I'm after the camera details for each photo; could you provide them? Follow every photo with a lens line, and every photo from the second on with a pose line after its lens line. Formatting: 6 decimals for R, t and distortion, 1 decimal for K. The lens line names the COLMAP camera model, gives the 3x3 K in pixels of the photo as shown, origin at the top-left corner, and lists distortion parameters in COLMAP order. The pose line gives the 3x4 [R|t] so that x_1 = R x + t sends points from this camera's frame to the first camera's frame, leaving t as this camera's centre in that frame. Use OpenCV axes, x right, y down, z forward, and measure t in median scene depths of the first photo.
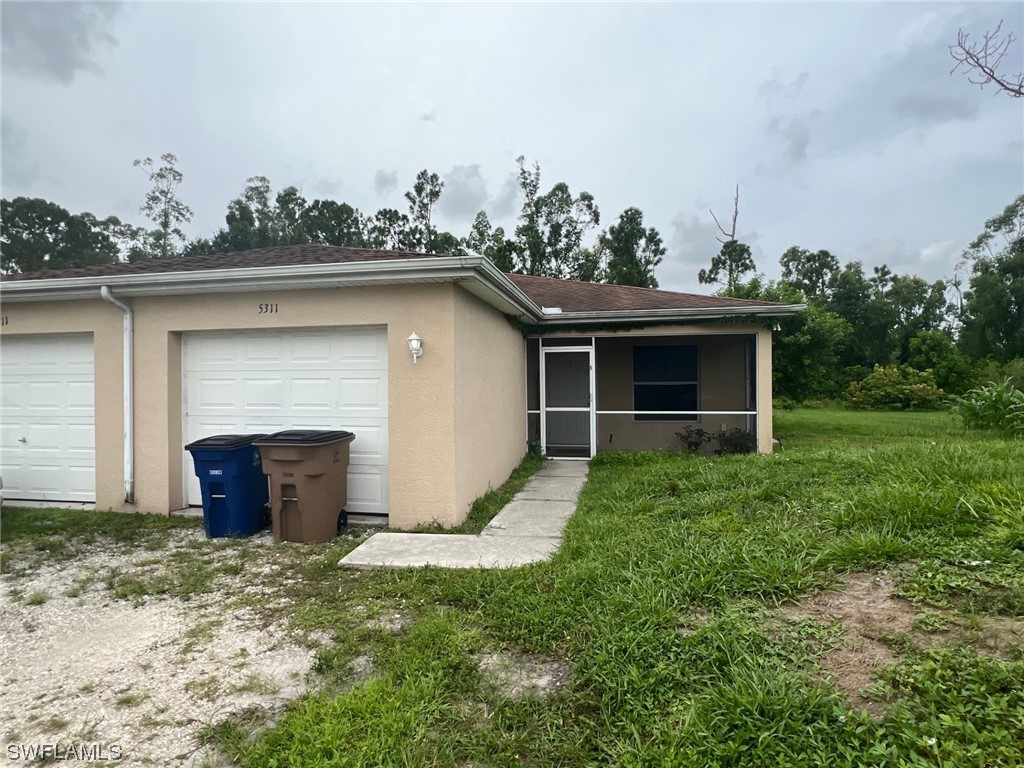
lens RADIAL K [[473.0, 0, 512.0], [0, 473.0, 384.0], [0, 0, 1]] dist [0.000553, 0.000659]
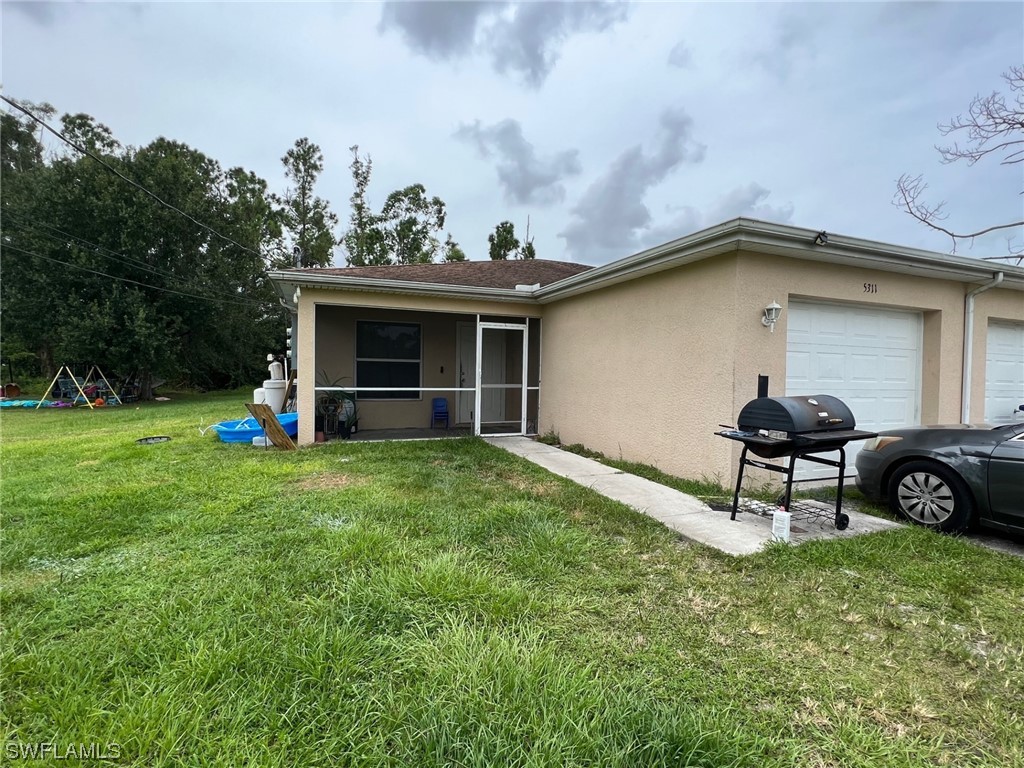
lens RADIAL K [[403.6, 0, 512.0], [0, 403.6, 384.0], [0, 0, 1]] dist [-0.000484, -0.005136]
pose [[0.870984, -0.001422, 0.491310, -0.160559], [-0.019226, 0.999131, 0.036976, 0.003301], [-0.490935, -0.041652, 0.870200, 0.050864]]
